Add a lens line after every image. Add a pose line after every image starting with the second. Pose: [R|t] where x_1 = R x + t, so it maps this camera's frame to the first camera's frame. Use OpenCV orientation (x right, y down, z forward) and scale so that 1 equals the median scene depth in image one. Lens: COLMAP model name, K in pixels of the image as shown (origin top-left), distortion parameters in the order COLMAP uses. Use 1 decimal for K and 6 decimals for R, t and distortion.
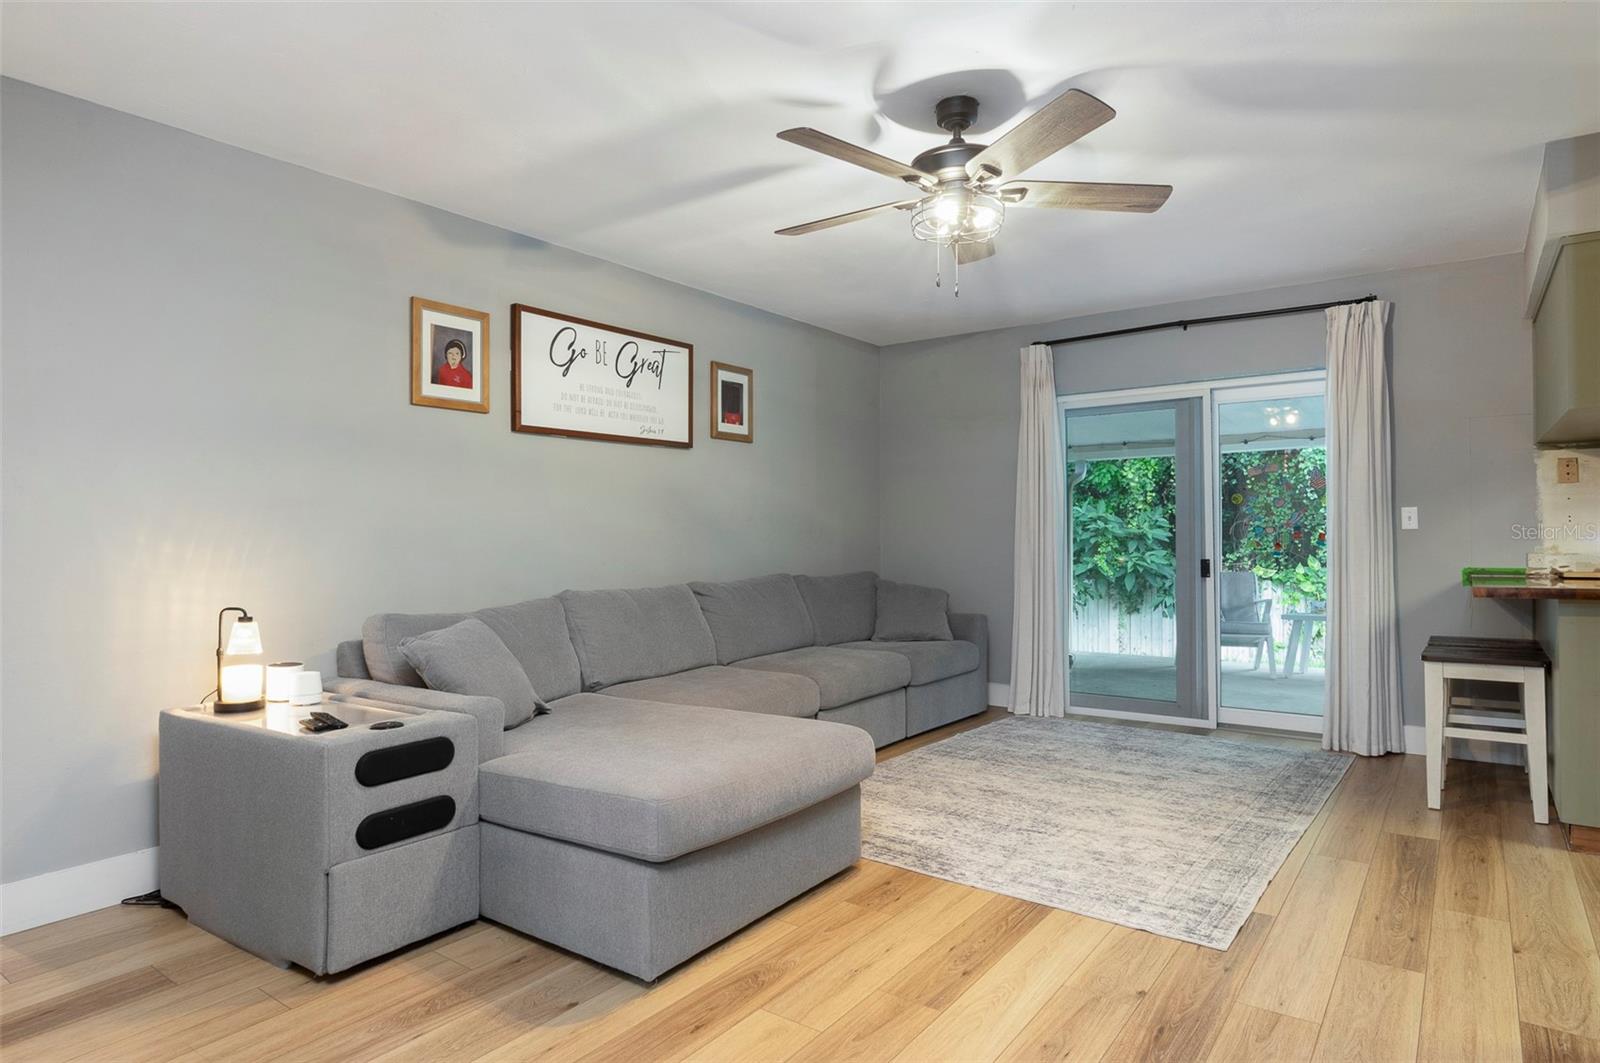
lens RADIAL K [[921.2, 0, 800.0], [0, 921.2, 531.5], [0, 0, 1]] dist [0.002284, 0.000410]
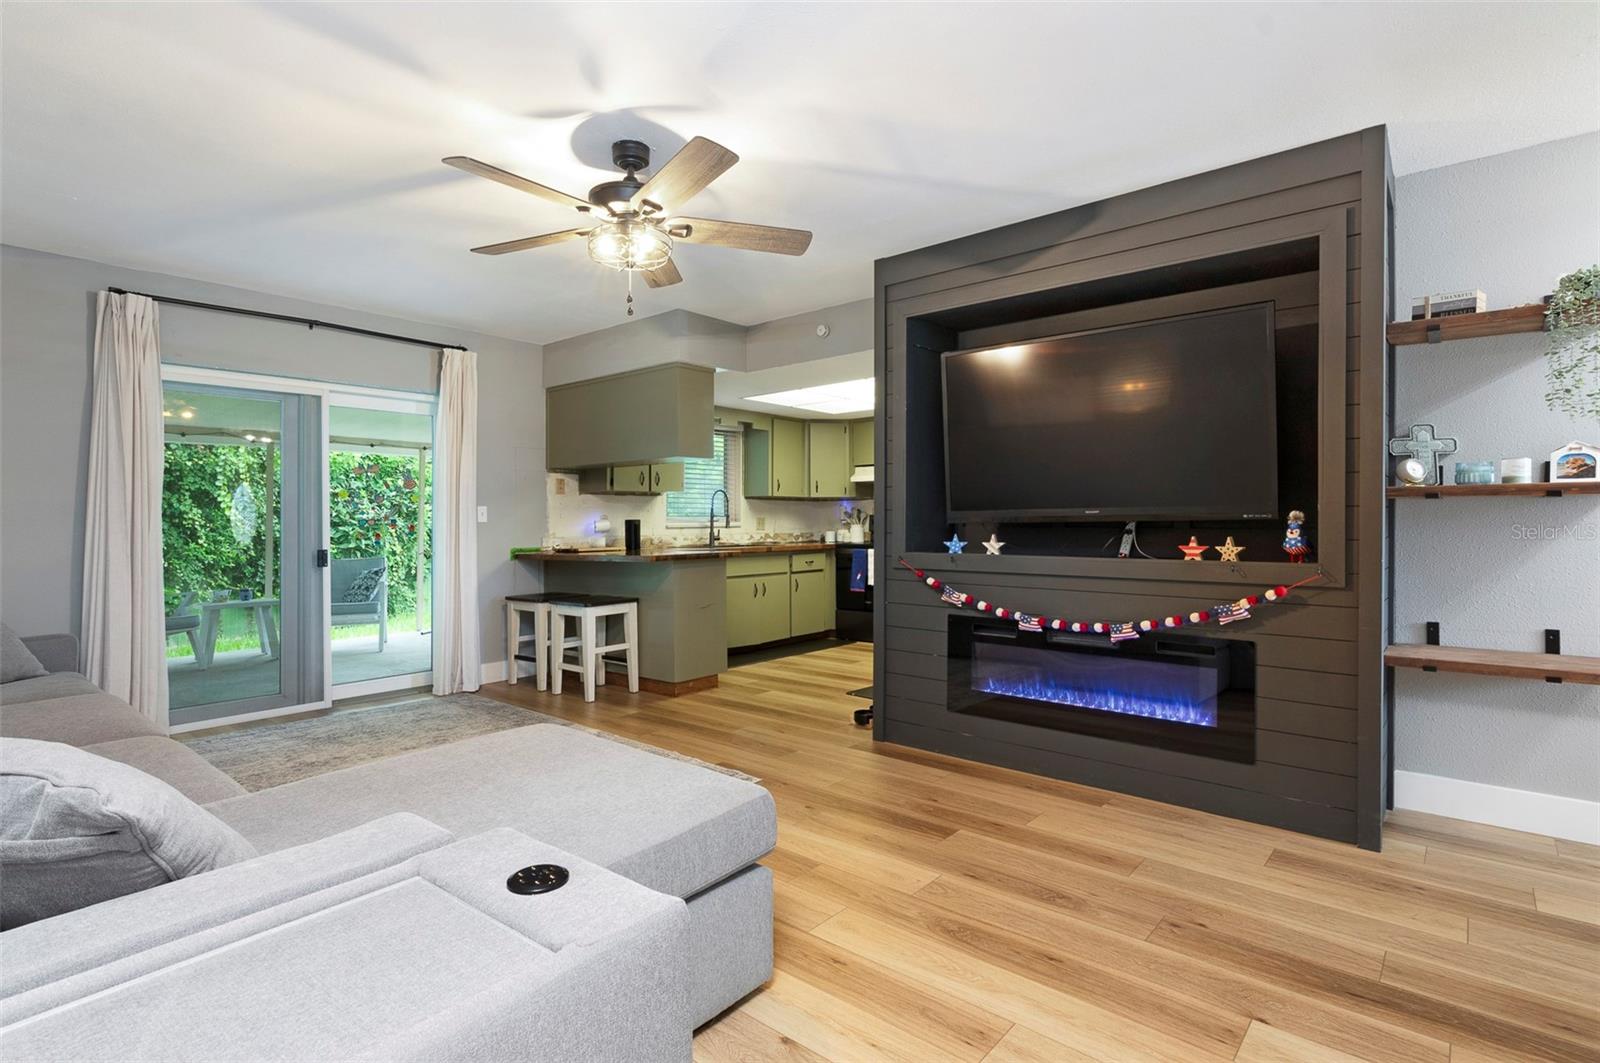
lens RADIAL K [[781.4, 0, 804.7], [0, 781.4, 522.2], [0, 0, 1]] dist [-0.001703, -0.000173]
pose [[0.065811, 0.005266, 0.997818, -0.579432], [0.001743, 0.999984, -0.005392, 0.005898], [-0.997831, 0.002094, 0.065800, 0.532917]]
